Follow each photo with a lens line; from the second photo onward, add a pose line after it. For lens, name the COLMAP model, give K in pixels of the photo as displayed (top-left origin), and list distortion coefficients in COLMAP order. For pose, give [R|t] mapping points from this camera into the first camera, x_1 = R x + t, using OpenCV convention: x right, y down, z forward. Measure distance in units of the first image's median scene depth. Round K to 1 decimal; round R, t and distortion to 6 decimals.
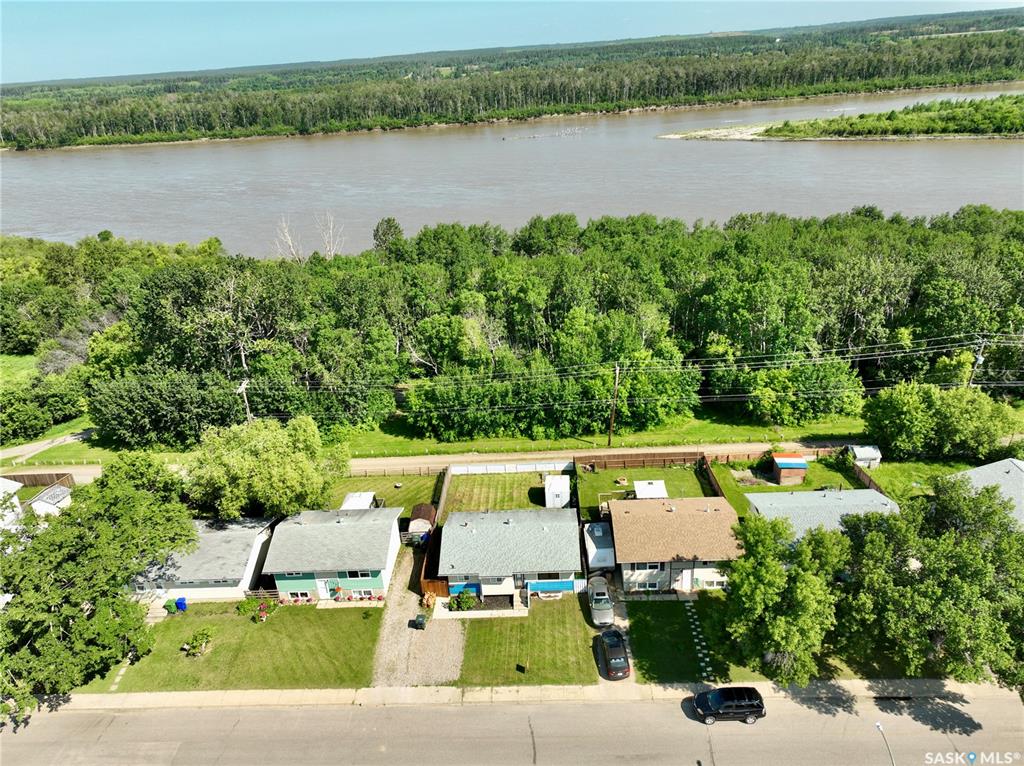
lens RADIAL K [[721.6, 0, 510.0], [0, 721.6, 393.6], [0, 0, 1]] dist [0.003365, 0.007039]
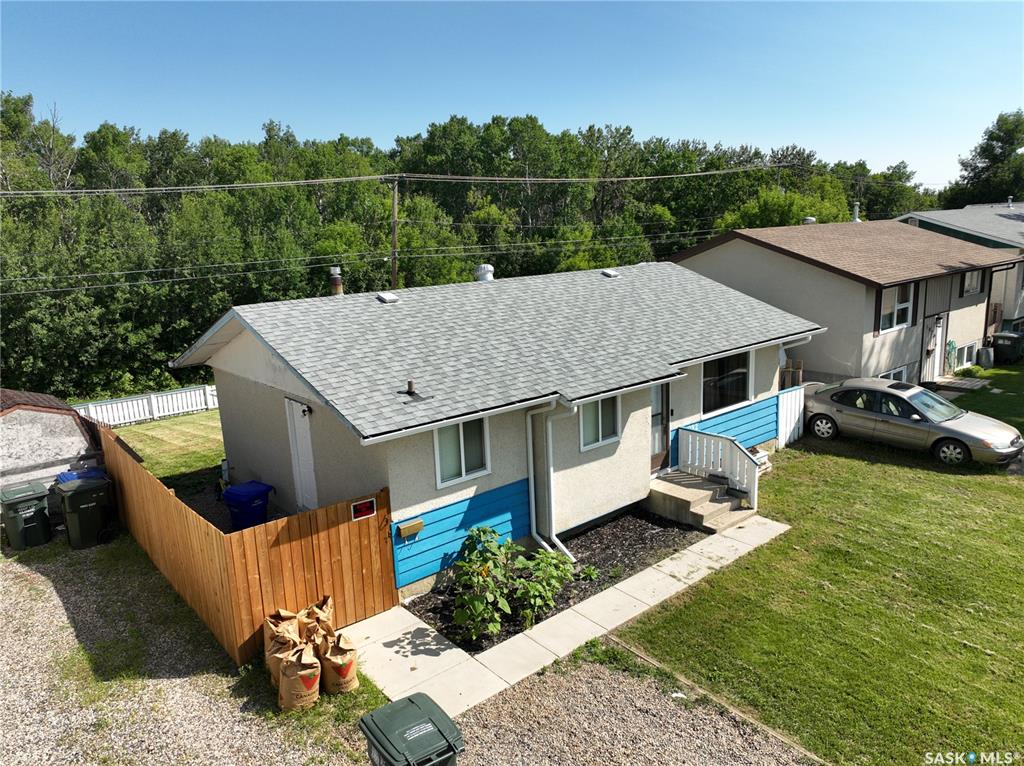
lens RADIAL K [[721.6, 0, 509.1], [0, 721.6, 380.4], [0, 0, 1]] dist [0.003365, 0.007039]
pose [[0.746707, -0.104218, 0.656938, -0.173932], [0.286382, 0.941792, -0.176107, 0.271011], [-0.600345, 0.319636, 0.733088, 0.847728]]
